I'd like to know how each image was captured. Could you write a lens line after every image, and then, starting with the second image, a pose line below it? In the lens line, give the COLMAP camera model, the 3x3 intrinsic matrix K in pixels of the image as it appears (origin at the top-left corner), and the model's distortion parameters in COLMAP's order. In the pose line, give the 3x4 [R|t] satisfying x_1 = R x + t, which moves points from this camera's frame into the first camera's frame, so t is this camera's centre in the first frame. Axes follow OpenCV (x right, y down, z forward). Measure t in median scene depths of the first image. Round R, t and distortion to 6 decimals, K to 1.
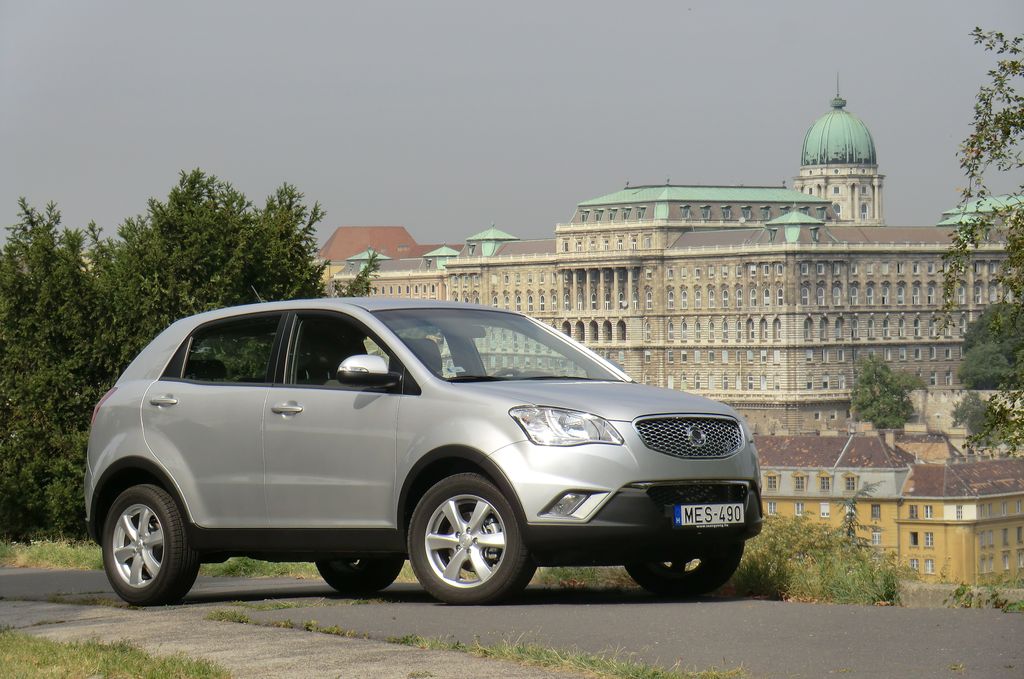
lens RADIAL K [[3658.3, 0, 485.1], [0, 3658.3, 342.7], [0, 0, 1]] dist [0.028089, 18.134492]
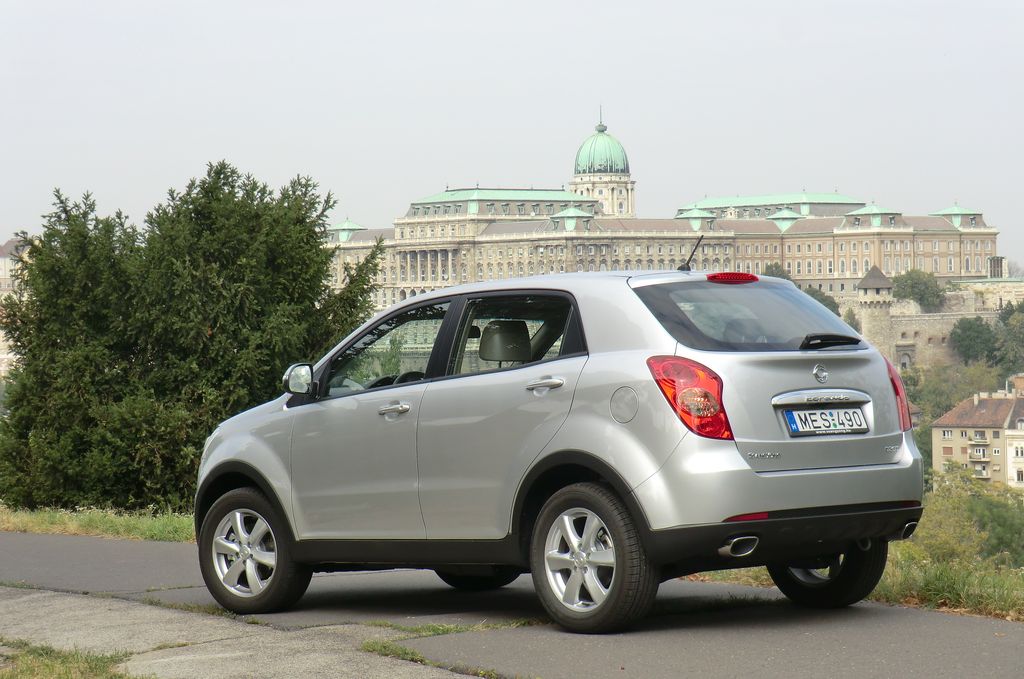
lens RADIAL K [[2593.3, 0, 512.5], [0, 2593.3, 300.5], [0, 0, 1]] dist [-0.050742, 3.205810]
pose [[0.996988, -0.005393, 0.077370, -0.011697], [0.005470, 0.999985, -0.000777, -0.001067], [-0.077365, 0.001198, 0.997002, 0.050156]]
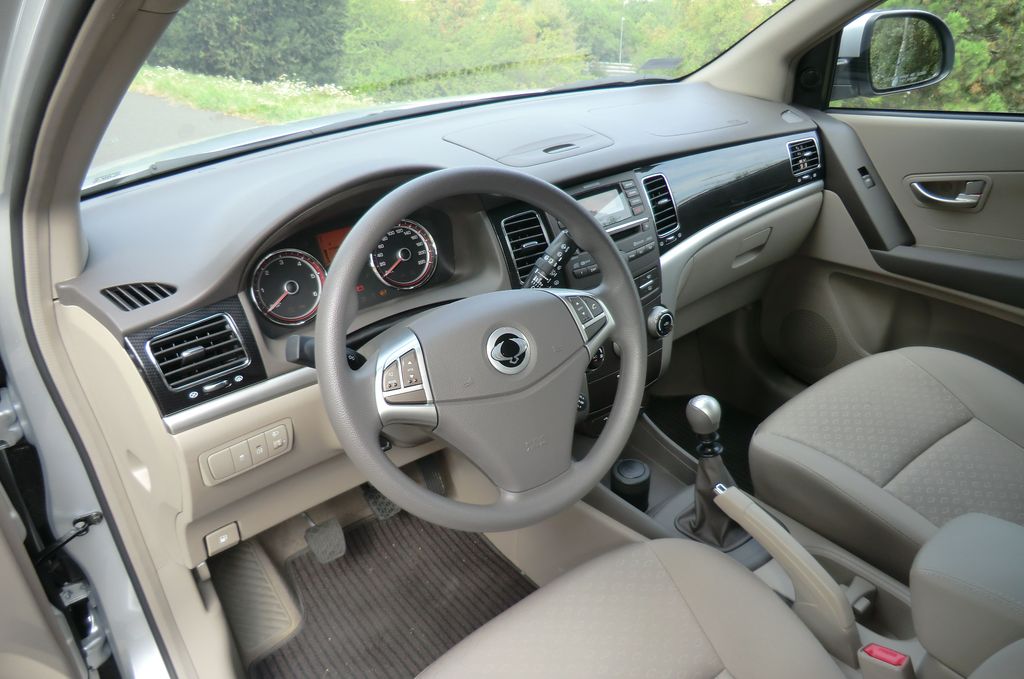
lens RADIAL K [[729.4, 0, 510.0], [0, 729.4, 335.0], [0, 0, 1]] dist [-0.081459, 0.121196]
pose [[0.973182, -0.116606, 0.198293, -0.010921], [0.001193, 0.864552, 0.502541, -0.000289], [-0.230034, -0.488828, 0.841506, 0.137789]]
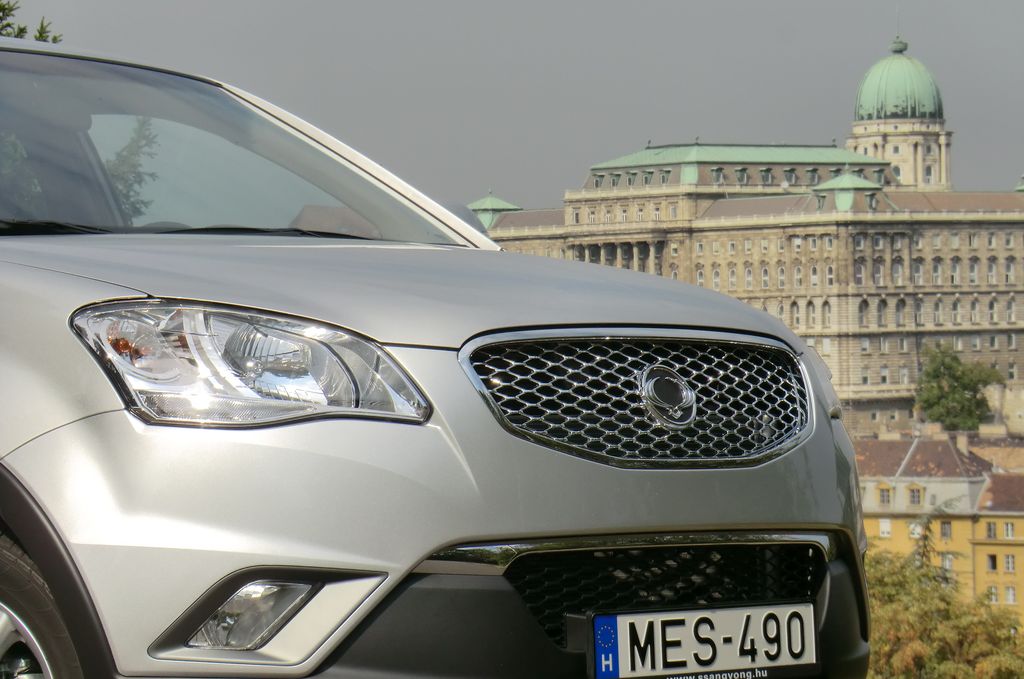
lens RADIAL K [[3967.4, 0, 512.0], [0, 3967.4, 339.5], [0, 0, 1]] dist [0.289131, 9.956061]
pose [[0.999993, -0.003414, 0.001777, 0.005674], [0.003415, 0.999994, -0.000689, 0.002706], [-0.001775, 0.000696, 0.999998, 0.084920]]
